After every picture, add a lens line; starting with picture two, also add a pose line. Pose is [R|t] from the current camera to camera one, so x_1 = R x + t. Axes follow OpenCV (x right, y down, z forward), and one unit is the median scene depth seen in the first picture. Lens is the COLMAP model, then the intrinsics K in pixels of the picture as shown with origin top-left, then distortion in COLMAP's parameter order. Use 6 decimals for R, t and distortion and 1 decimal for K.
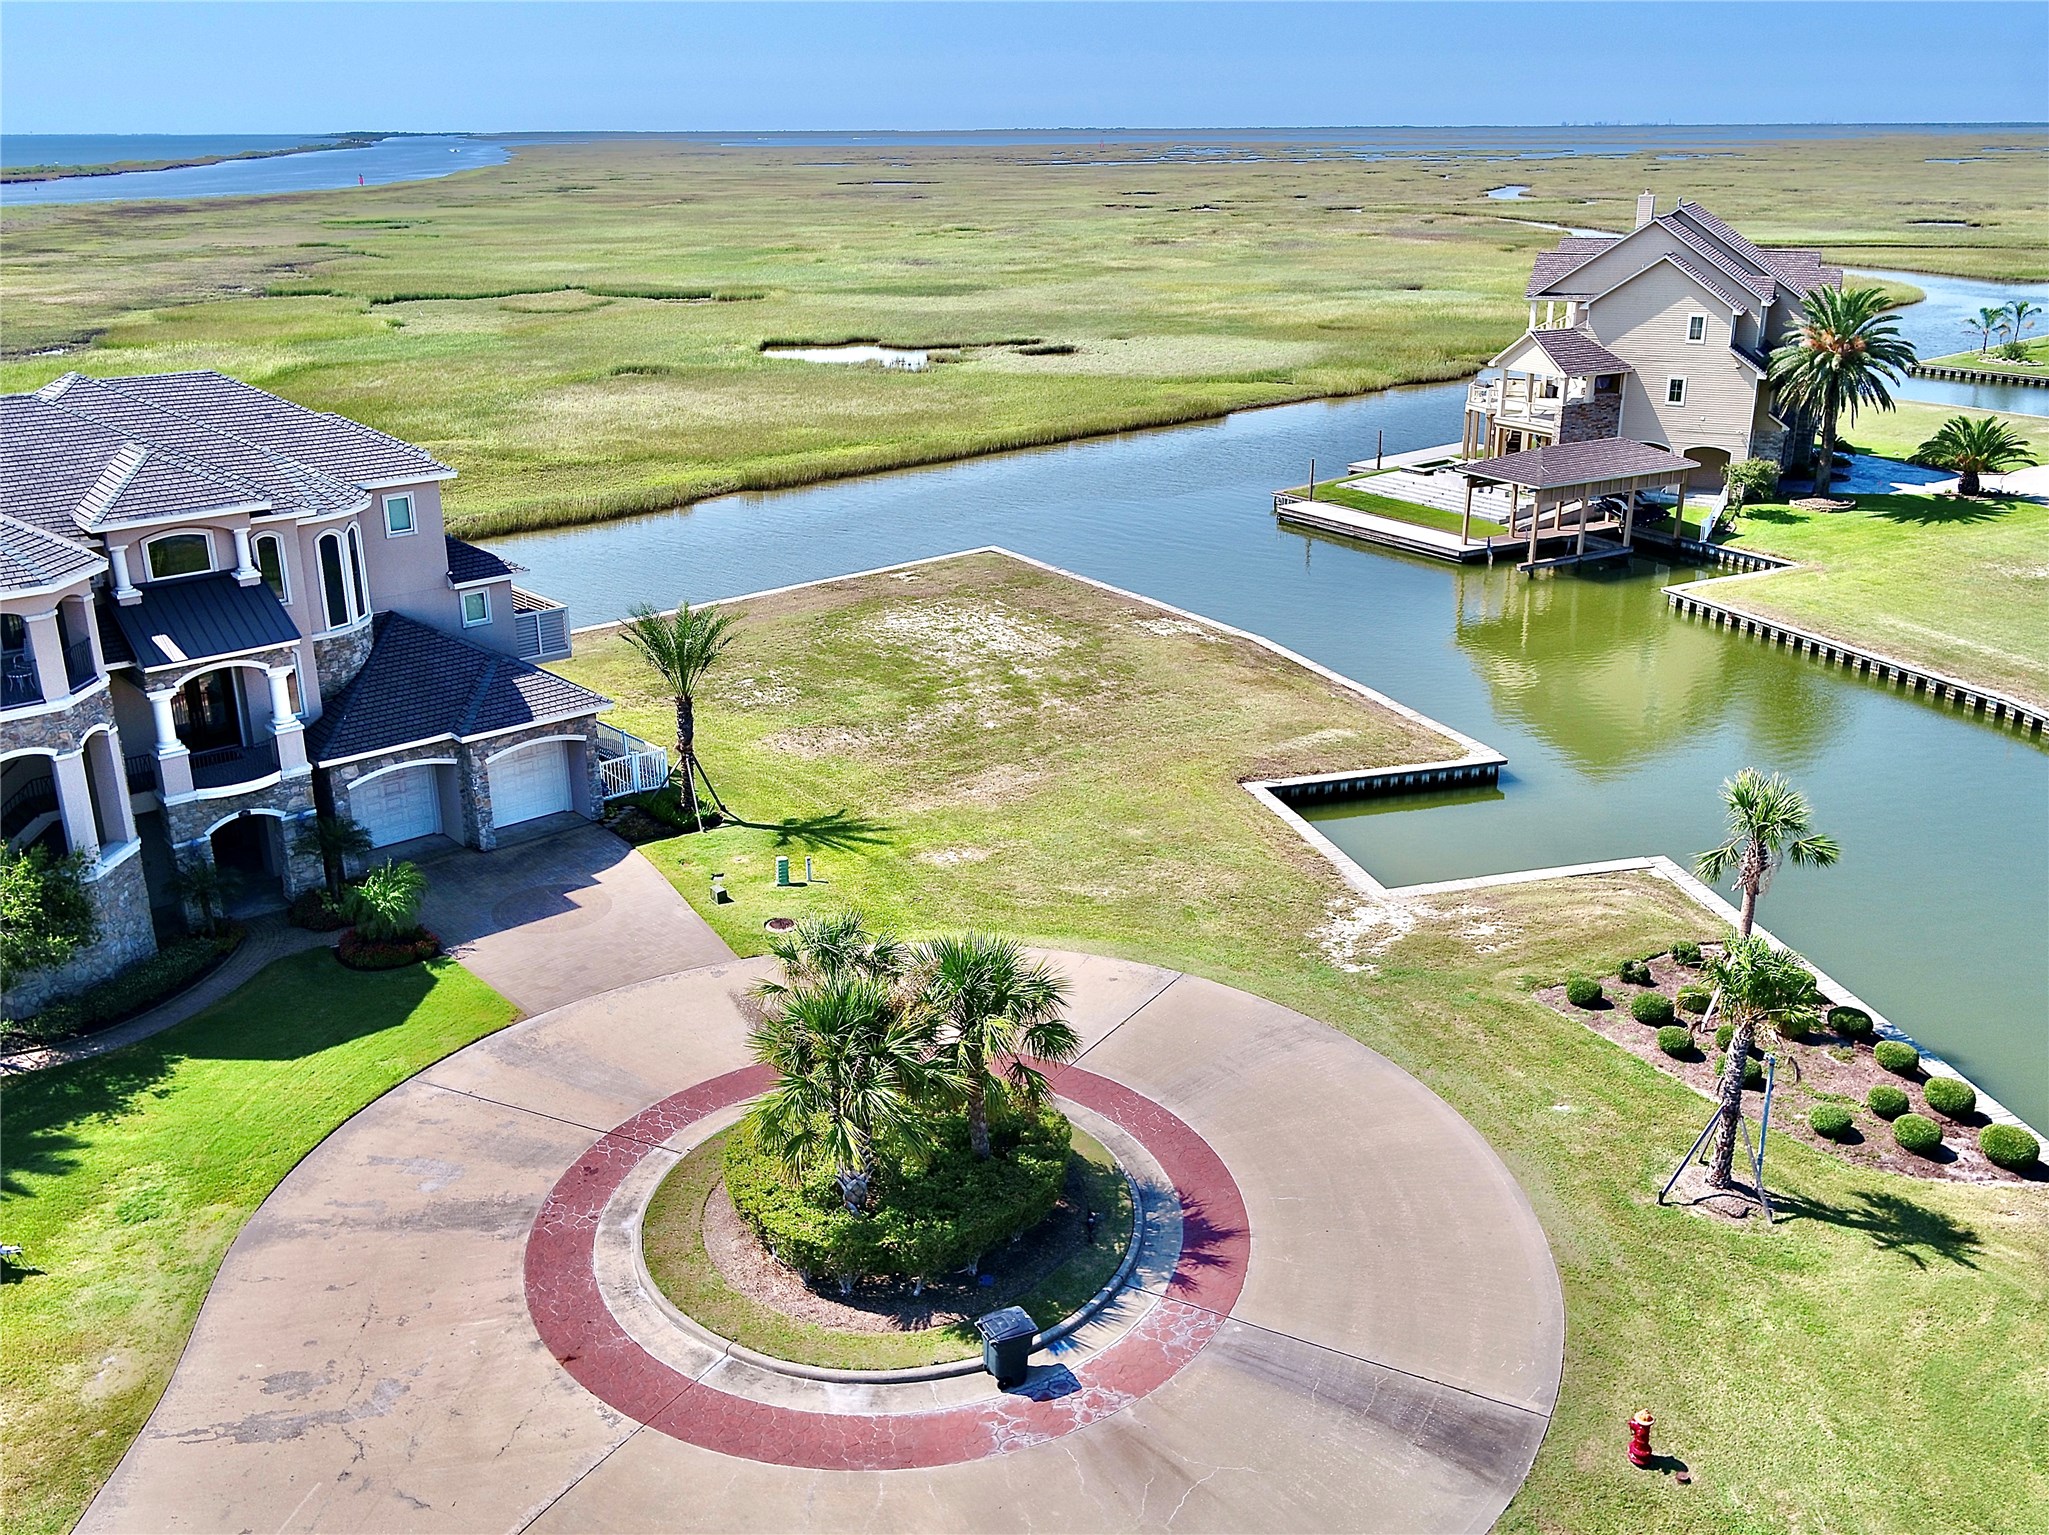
lens RADIAL K [[1784.9, 0, 1024.5], [0, 1784.9, 767.5], [0, 0, 1]] dist [0.000408, -0.001775]
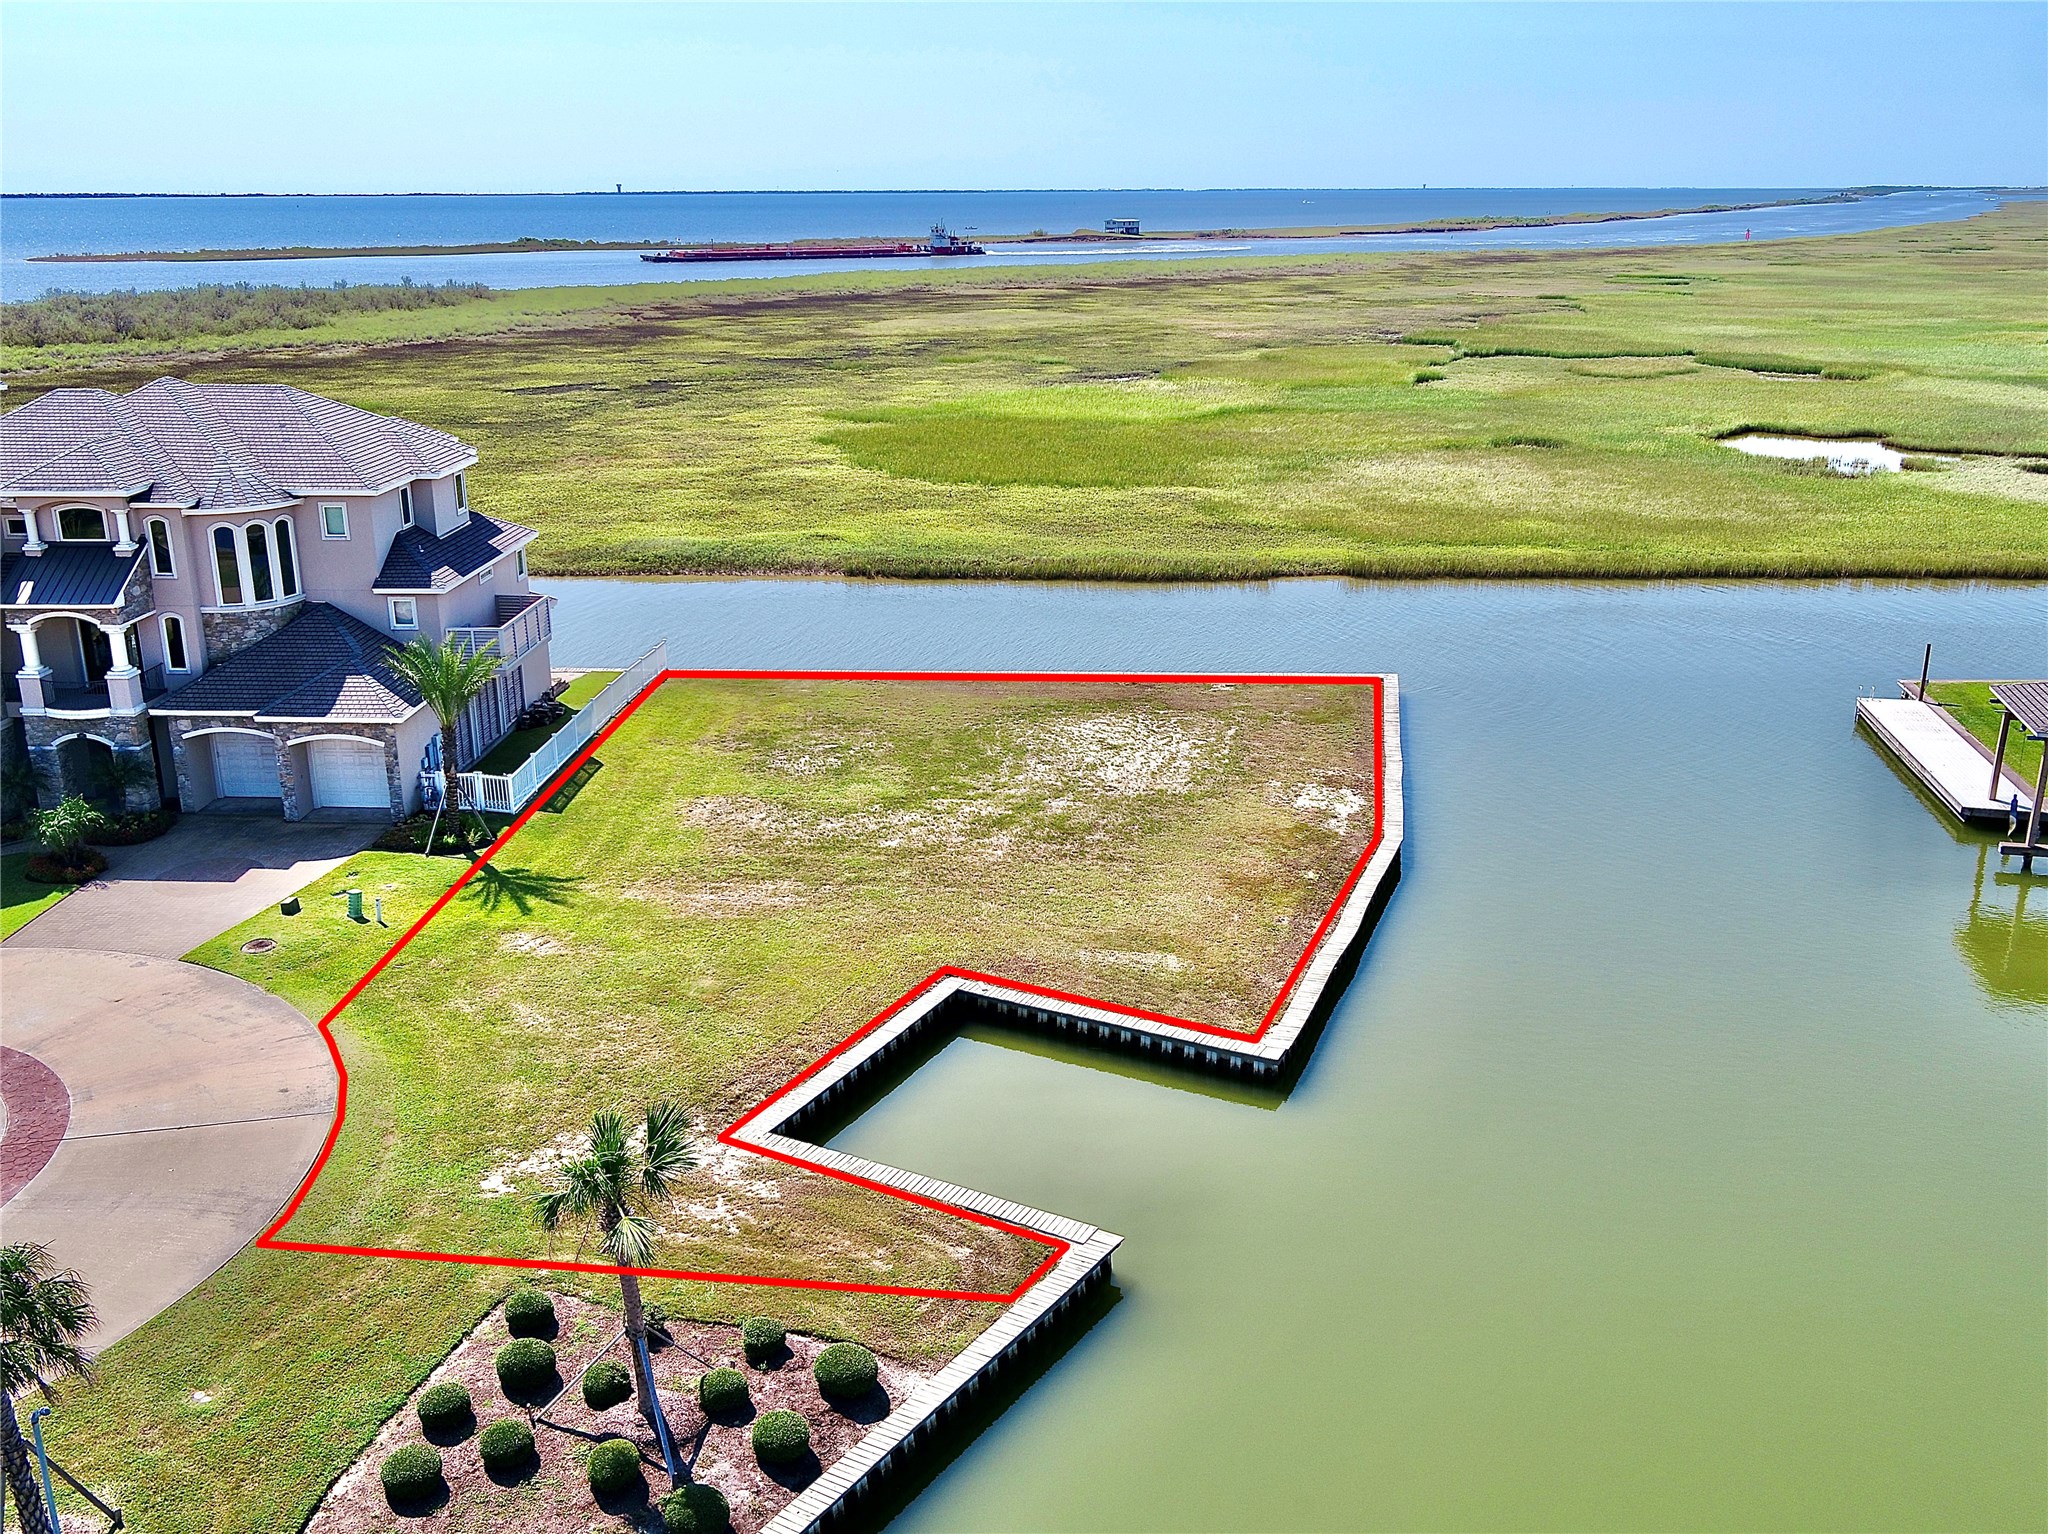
lens RADIAL K [[1800.6, 0, 1024.0], [0, 1800.6, 767.0], [0, 0, 1]] dist [0.000371, 0.001931]
pose [[0.713900, 0.216147, -0.666053, 0.859070], [-0.235766, 0.969829, 0.062026, -0.183017], [0.659364, 0.112752, 0.743321, 0.497906]]
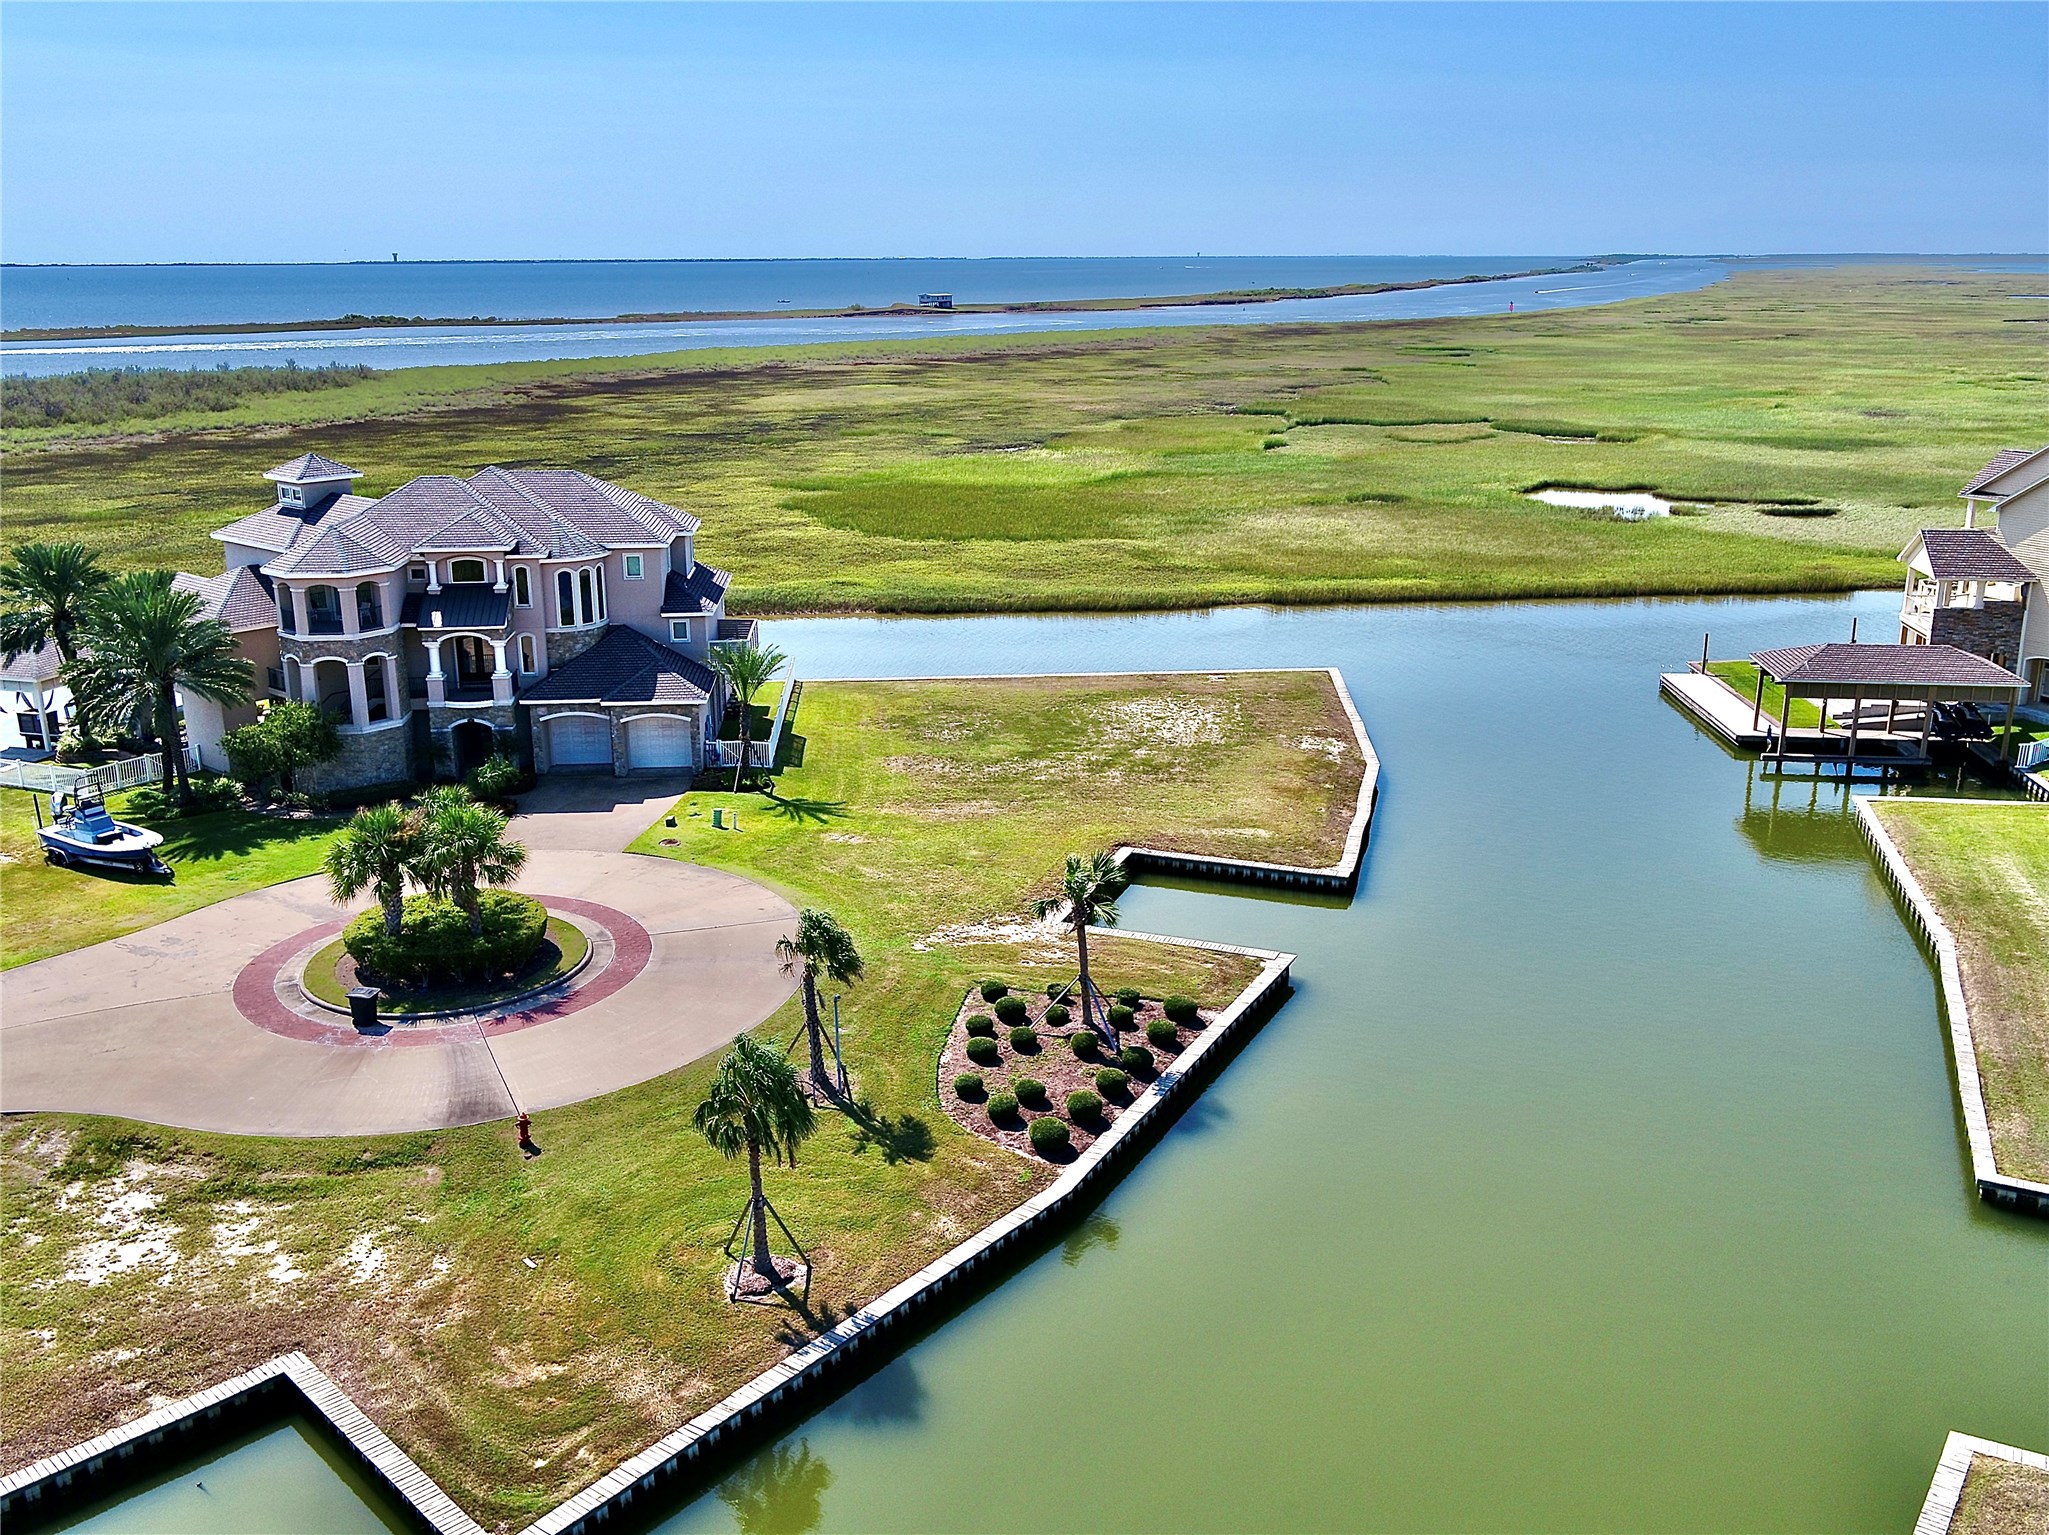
lens RADIAL K [[1806.4, 0, 1024.5], [0, 1806.4, 767.5], [0, 0, 1]] dist [0.000316, 0.005513]
pose [[0.791599, 0.167953, -0.587506, 1.029652], [-0.205086, 0.978738, 0.003466, -0.045856], [0.575596, 0.117746, 0.809213, -0.114517]]
